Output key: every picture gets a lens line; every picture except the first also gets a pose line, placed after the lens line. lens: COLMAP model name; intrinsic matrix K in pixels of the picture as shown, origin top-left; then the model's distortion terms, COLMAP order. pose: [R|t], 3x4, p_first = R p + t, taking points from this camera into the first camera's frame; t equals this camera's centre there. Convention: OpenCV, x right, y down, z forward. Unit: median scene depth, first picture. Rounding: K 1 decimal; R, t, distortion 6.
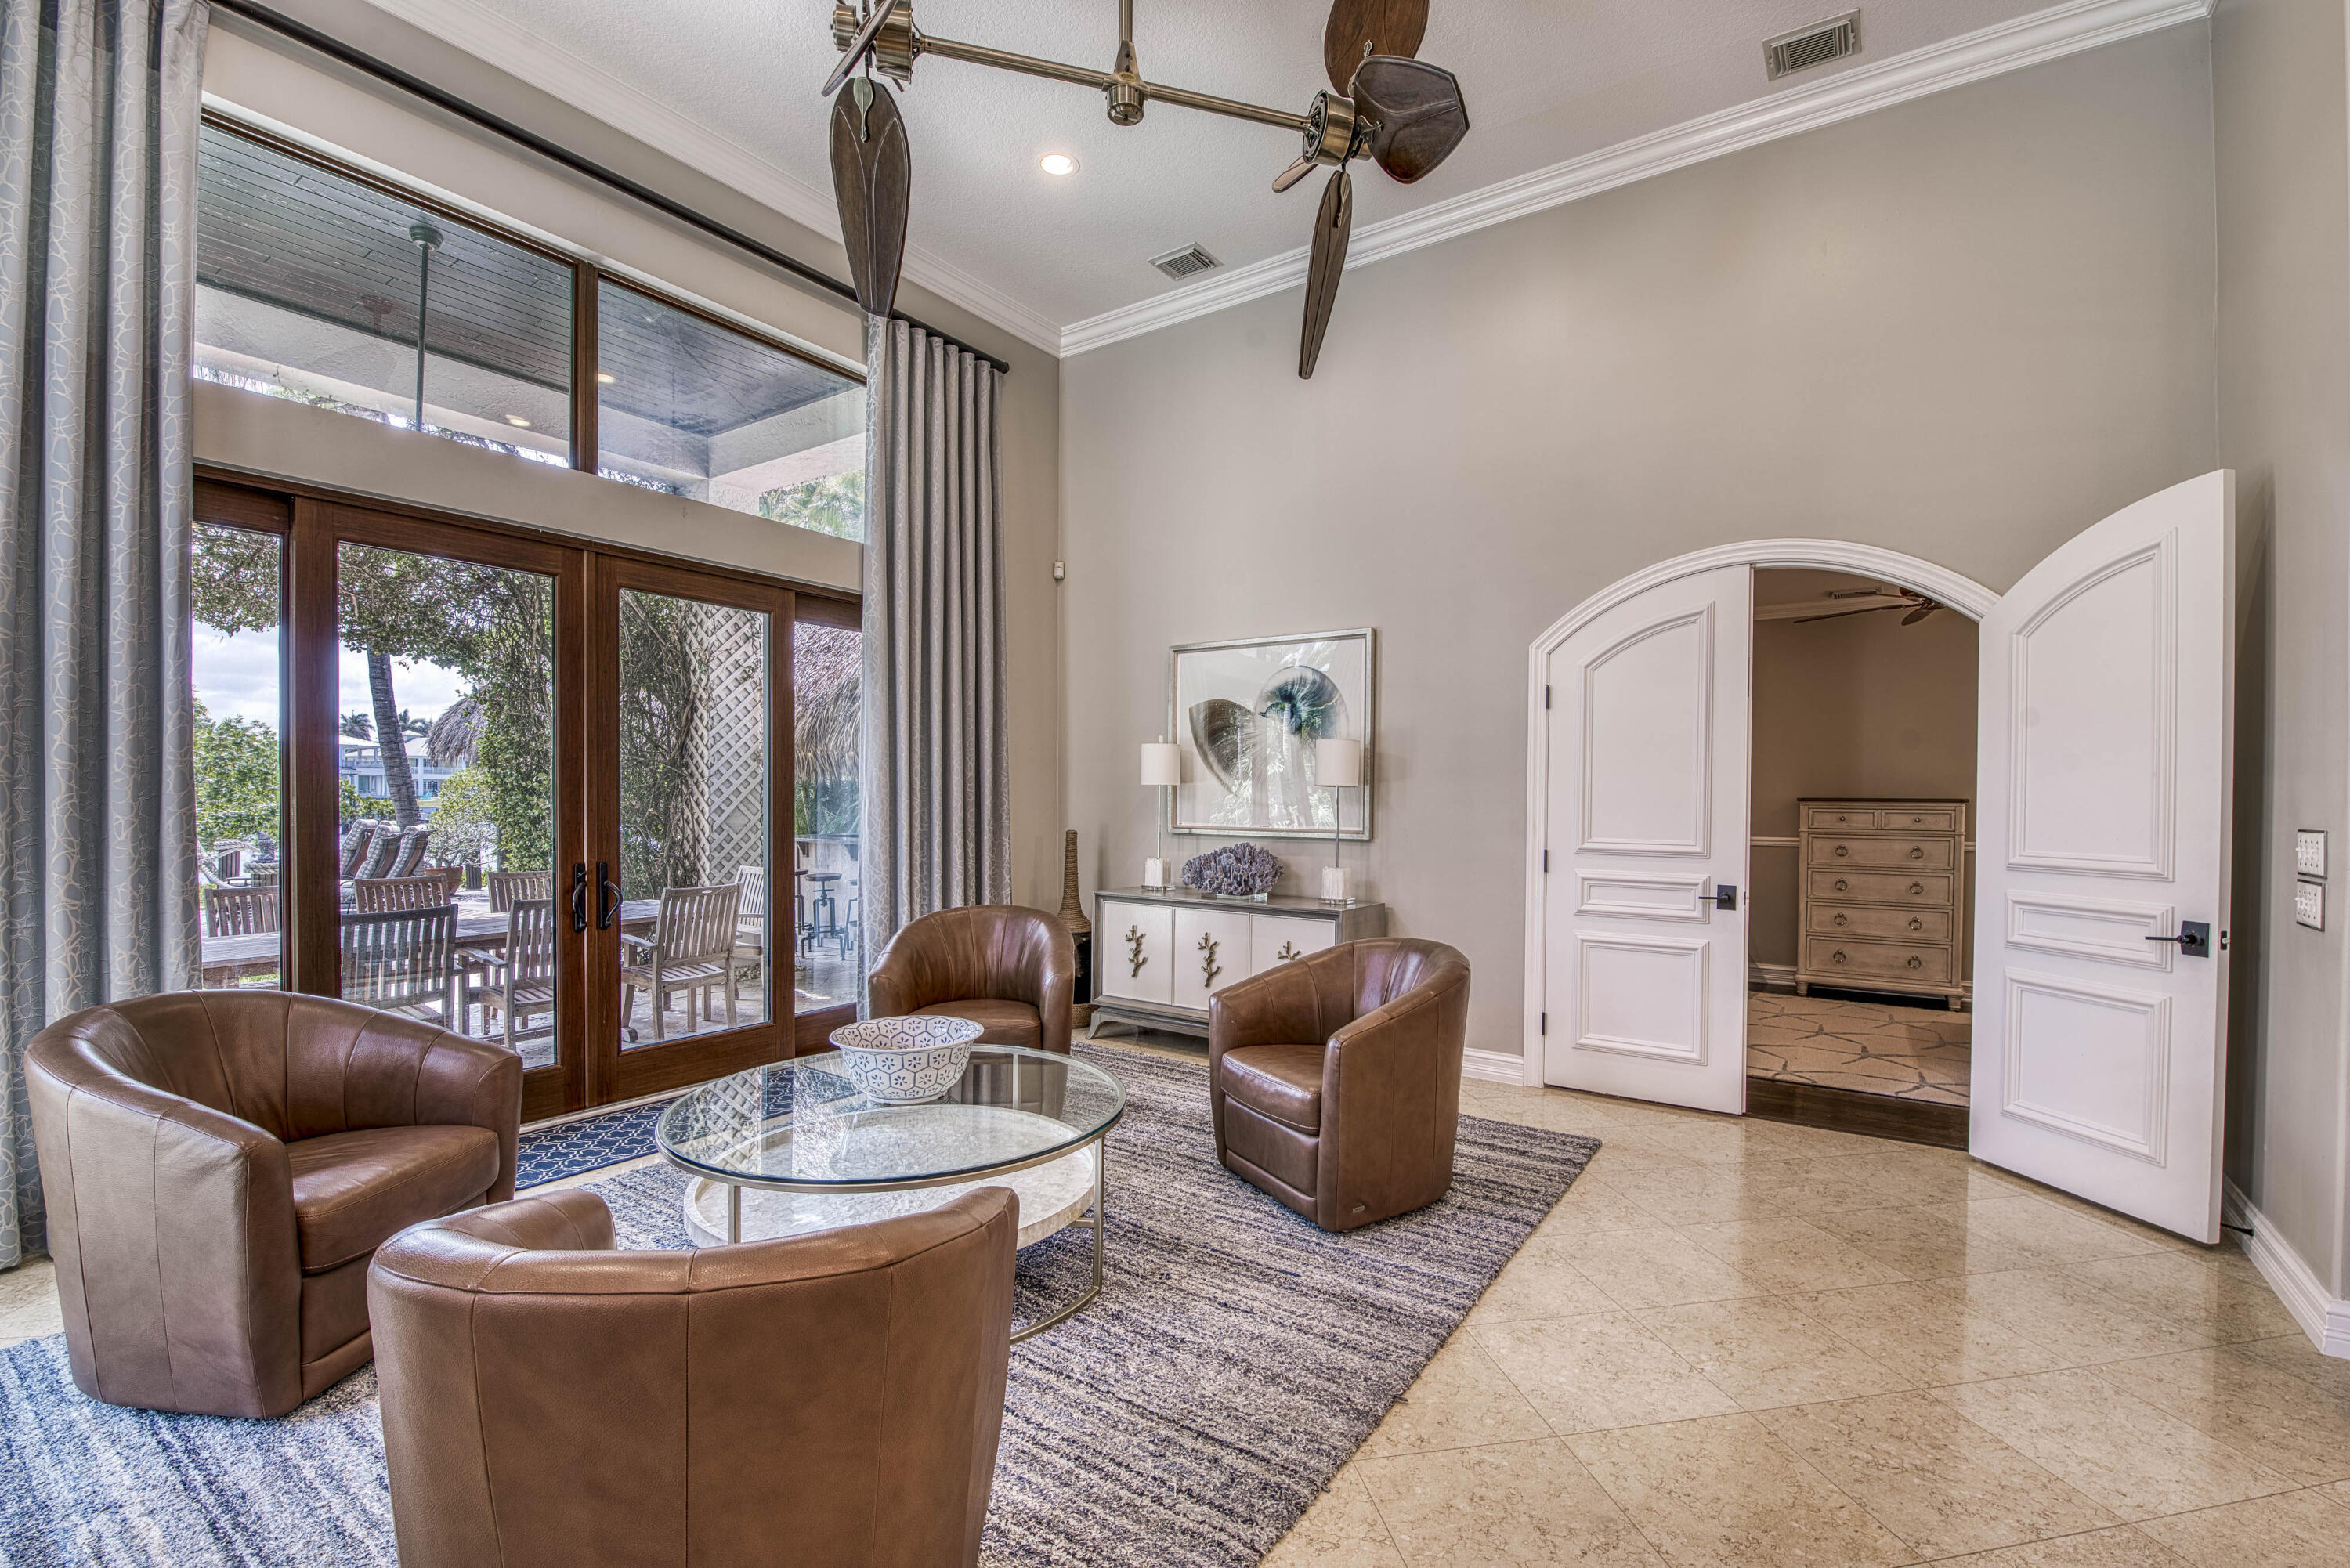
lens RADIAL K [[1014.9, 0, 1202.1], [0, 1014.9, 811.4], [0, 0, 1]] dist [-0.006874, -0.007046]
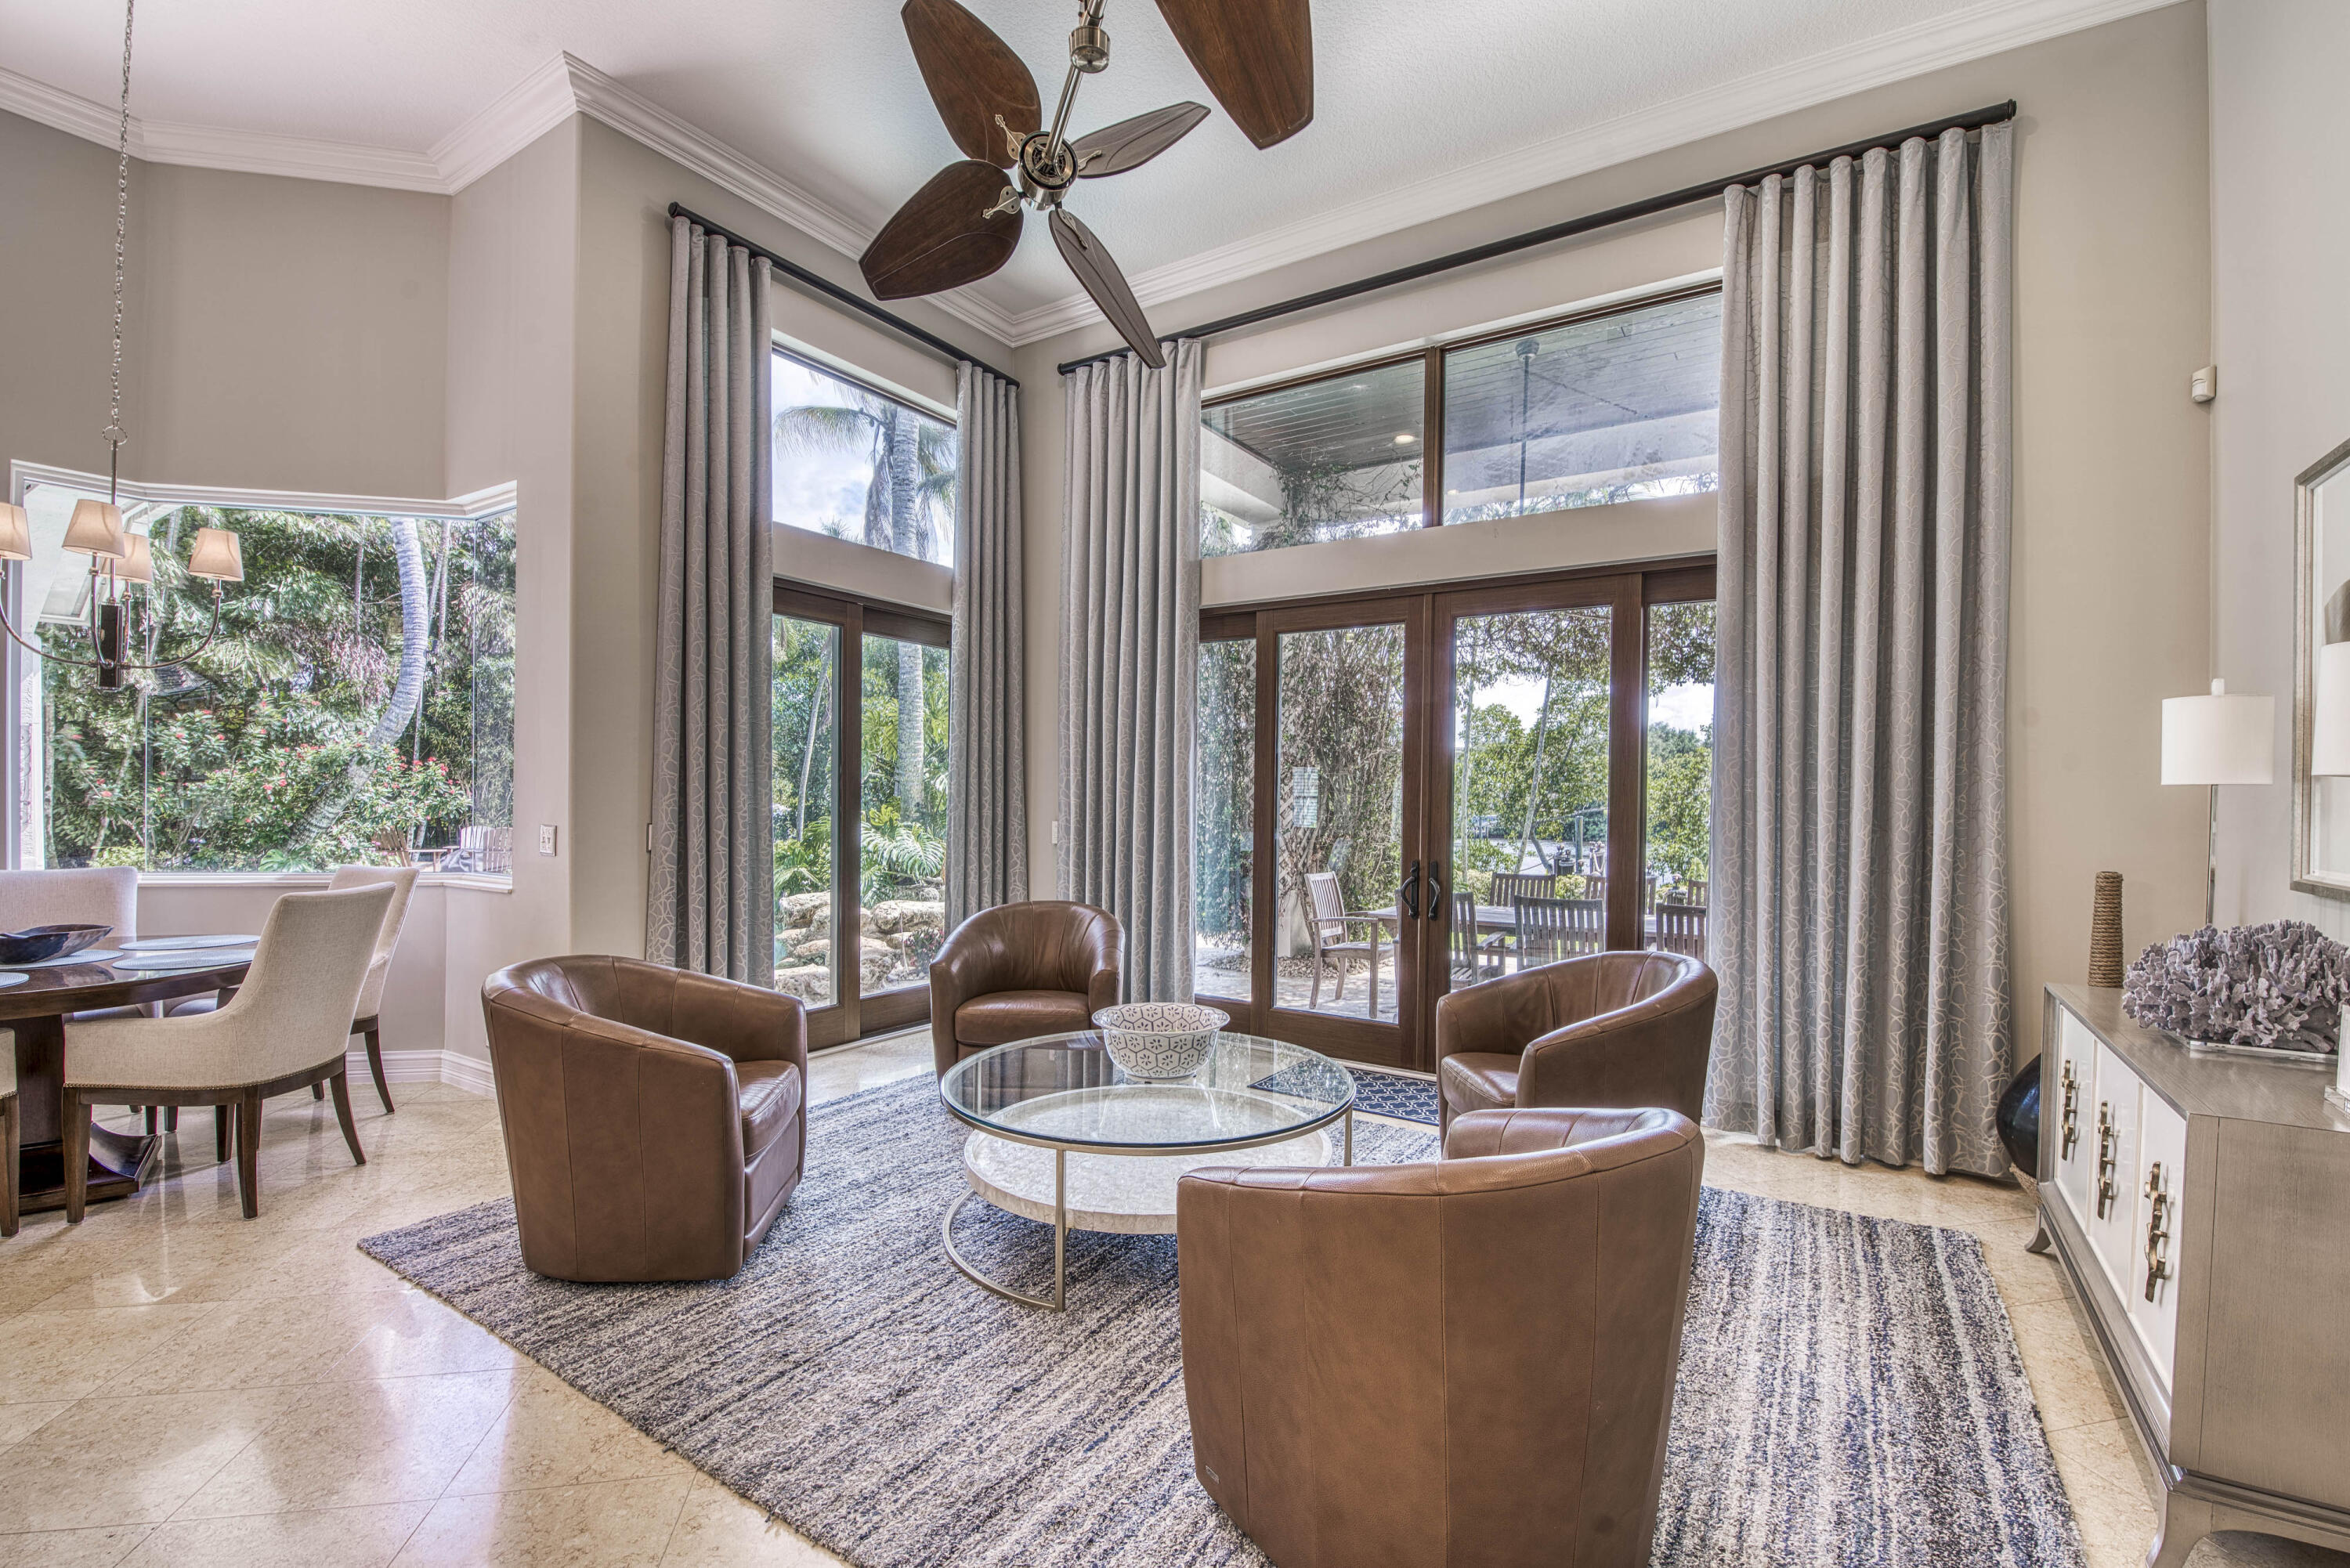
lens RADIAL K [[1014.9, 0, 1205.7], [0, 1014.9, 813.4], [0, 0, 1]] dist [-0.006874, -0.007046]
pose [[0.036724, 0.005077, -0.999313, 0.460524], [-0.025458, 0.999667, 0.004143, -0.002158], [0.999001, 0.025288, 0.036841, 0.586729]]
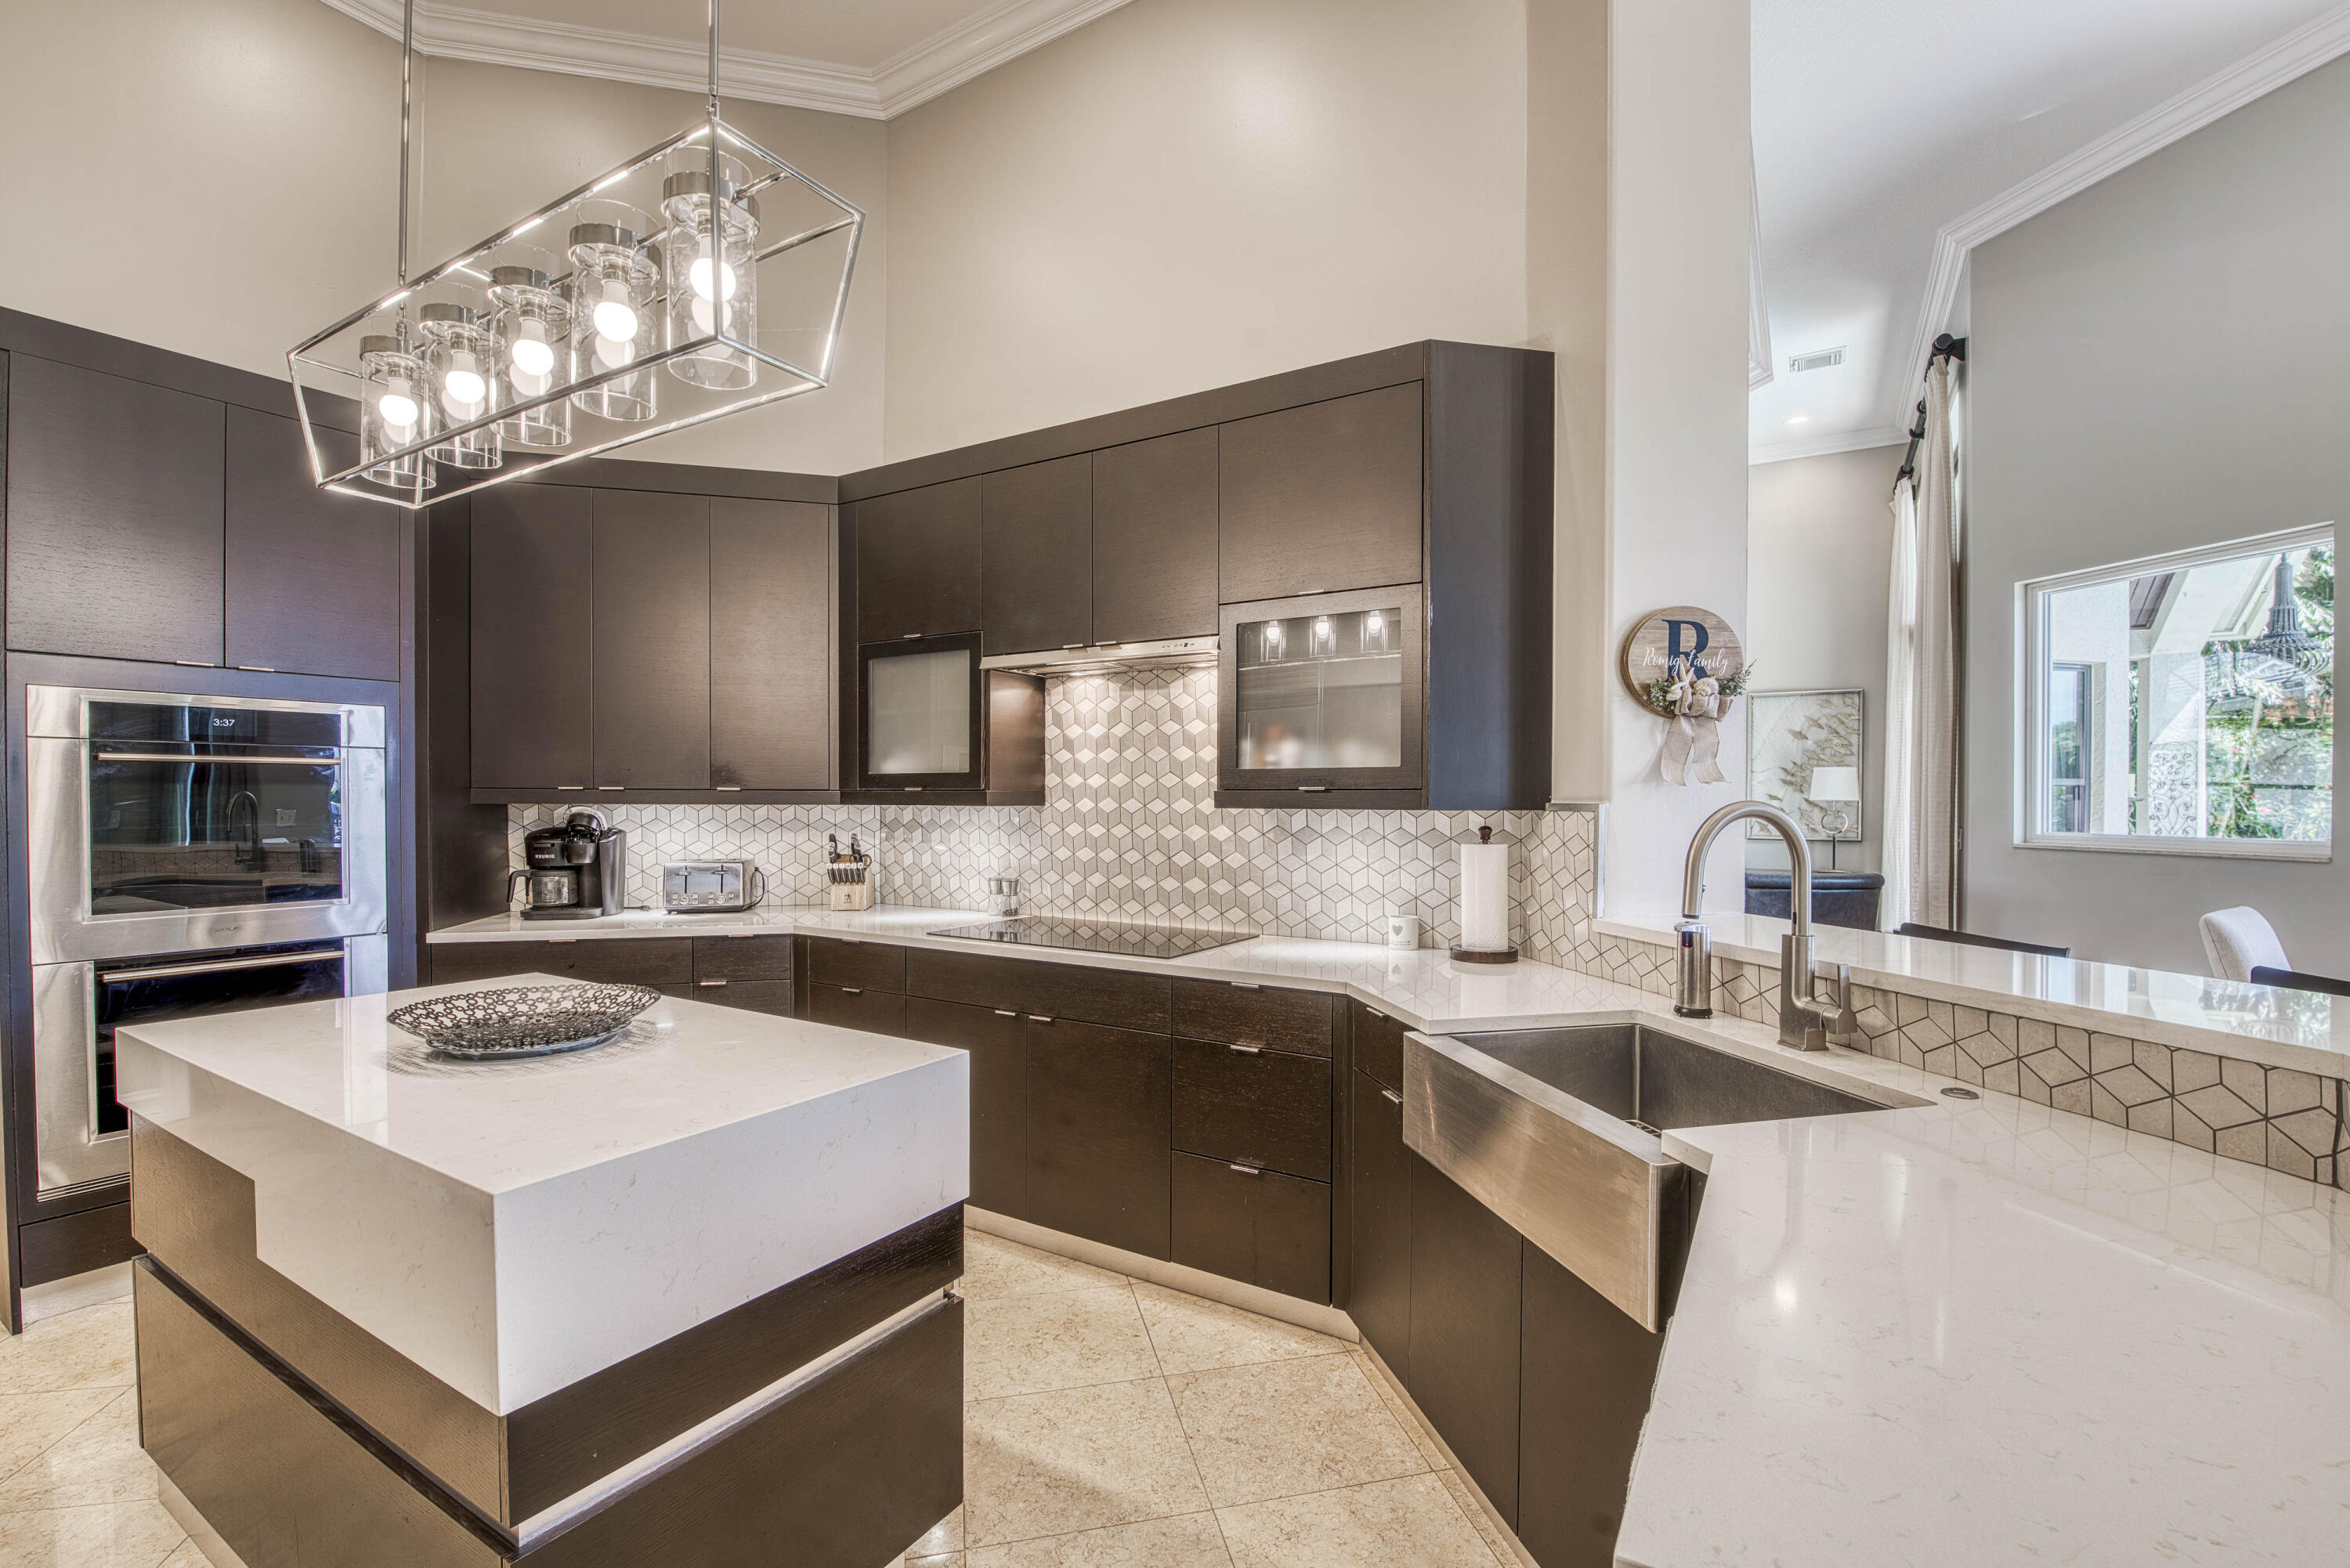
lens RADIAL K [[1014.9, 0, 1199.8], [0, 1014.9, 811.4], [0, 0, 1]] dist [-0.006874, -0.007046]
pose [[-0.998072, -0.010253, -0.061214, 0.563048], [-0.011817, 0.999611, 0.025246, 0.002613], [0.060932, 0.025921, -0.997805, 0.216353]]
